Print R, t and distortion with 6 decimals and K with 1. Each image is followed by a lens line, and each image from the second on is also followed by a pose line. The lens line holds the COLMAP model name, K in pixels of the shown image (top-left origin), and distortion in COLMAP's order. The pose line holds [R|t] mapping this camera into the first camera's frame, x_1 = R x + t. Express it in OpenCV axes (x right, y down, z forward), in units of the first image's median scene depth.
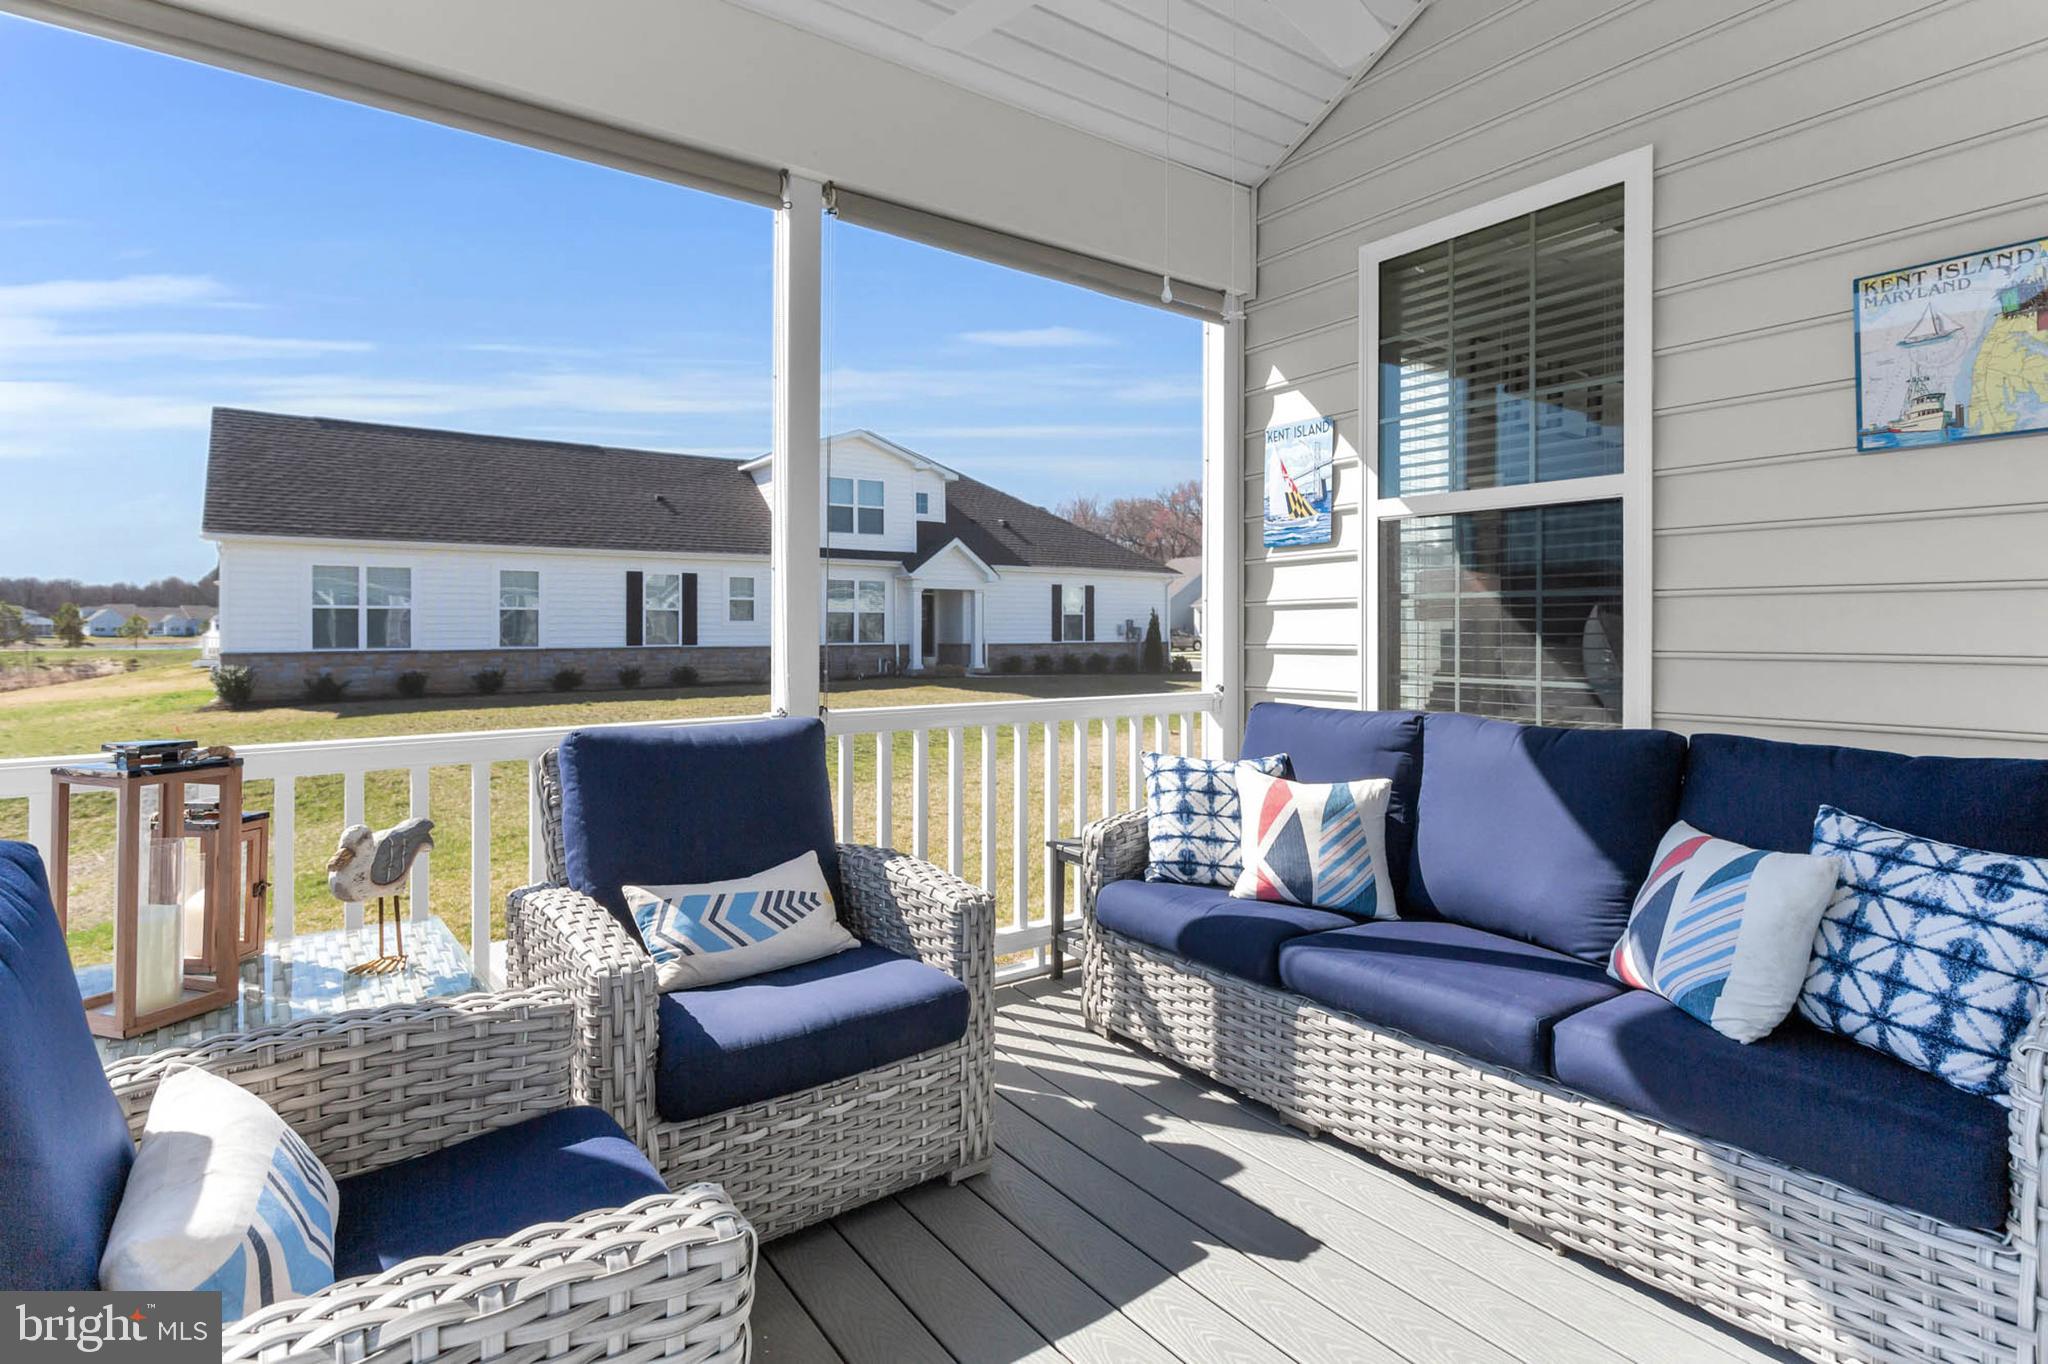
lens RADIAL K [[992.7, 0, 1037.0], [0, 992.7, 614.4], [0, 0, 1]] dist [0.001073, 0.000132]
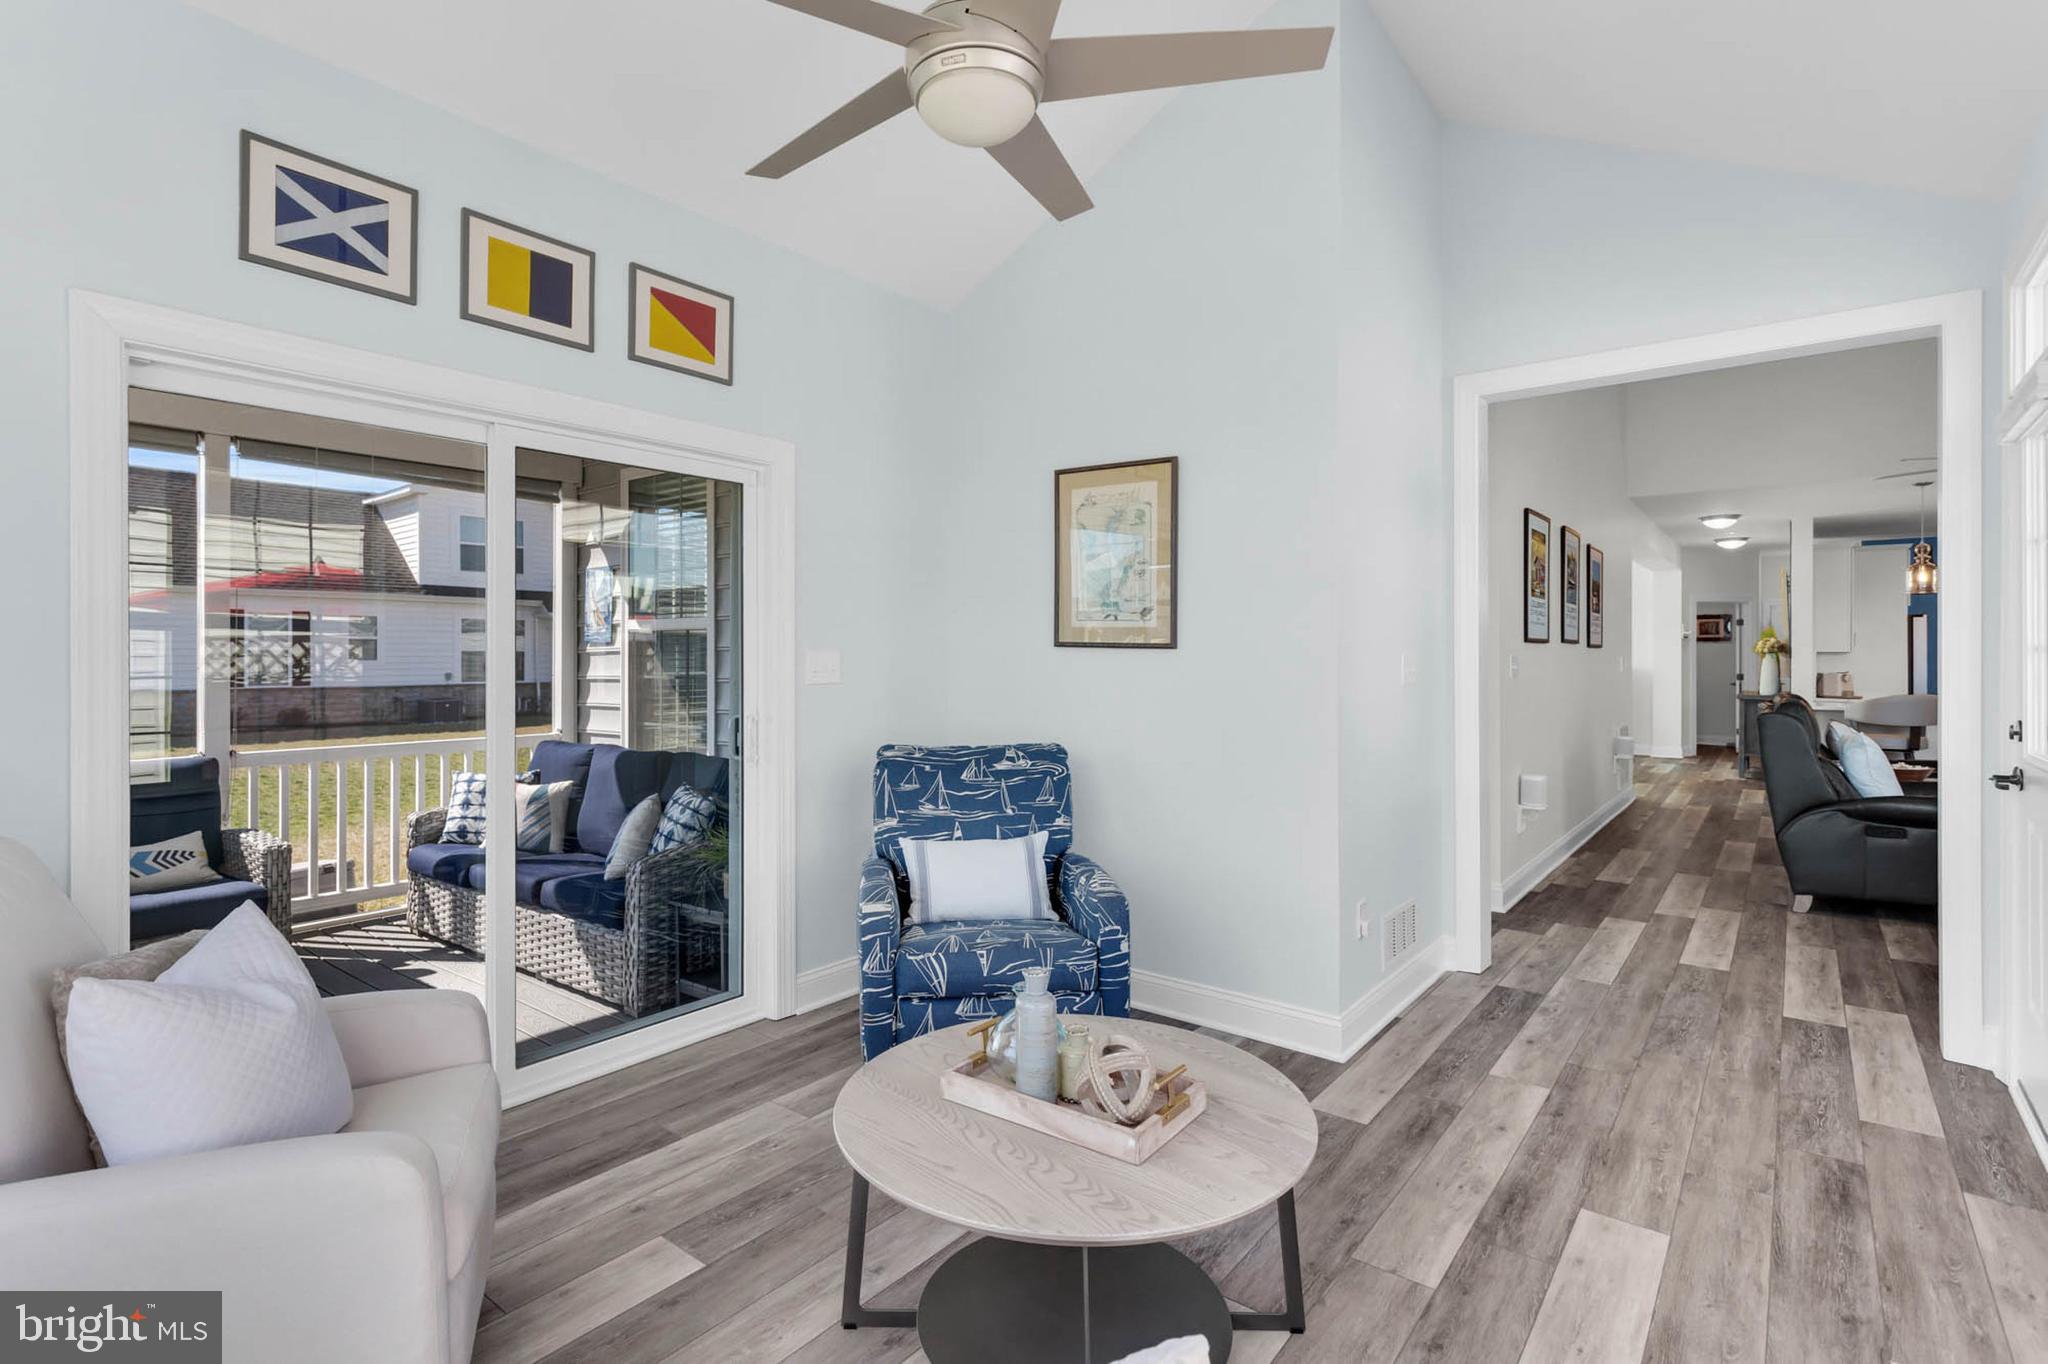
lens RADIAL K [[990.9, 0, 1017.0], [0, 990.9, 660.7], [0, 0, 1]] dist [-0.000042, -0.000121]
pose [[0.965908, 0.002281, 0.258875, 0.655917], [-0.005632, 0.999910, 0.012203, -0.085336], [-0.258823, -0.013245, 0.965834, -0.979188]]
